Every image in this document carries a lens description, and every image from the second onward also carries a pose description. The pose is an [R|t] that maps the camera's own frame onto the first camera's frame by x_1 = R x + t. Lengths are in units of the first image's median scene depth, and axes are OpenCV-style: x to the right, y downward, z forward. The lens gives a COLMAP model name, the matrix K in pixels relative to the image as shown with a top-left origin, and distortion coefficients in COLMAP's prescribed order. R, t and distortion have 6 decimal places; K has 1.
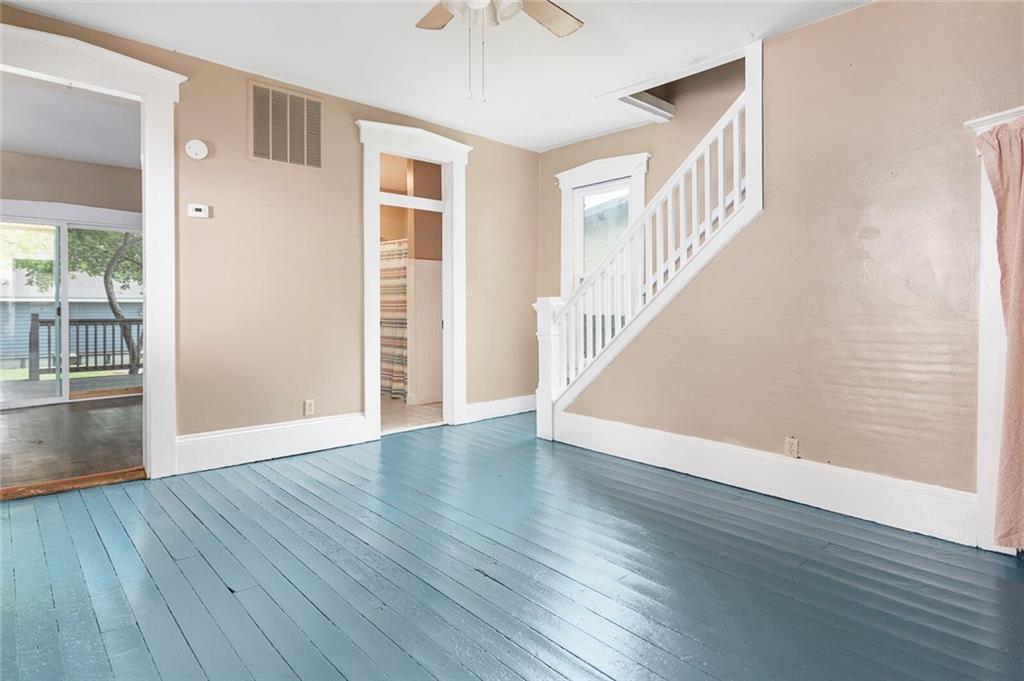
lens RADIAL K [[555.4, 0, 517.8], [0, 555.4, 313.1], [0, 0, 1]] dist [-0.002340, 0.000246]
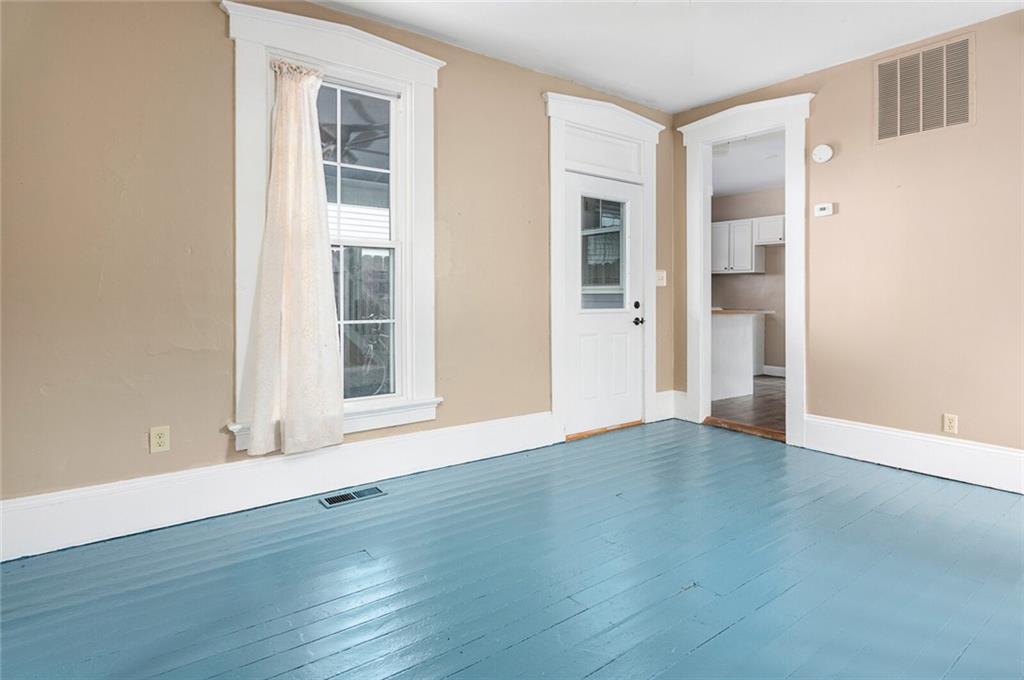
lens RADIAL K [[555.4, 0, 518.7], [0, 555.4, 301.4], [0, 0, 1]] dist [-0.002340, 0.000246]
pose [[-0.084681, -0.002211, -0.996406, 0.516917], [-0.019733, 0.999805, -0.000542, 0.005845], [0.996213, 0.019616, -0.084708, 0.473171]]
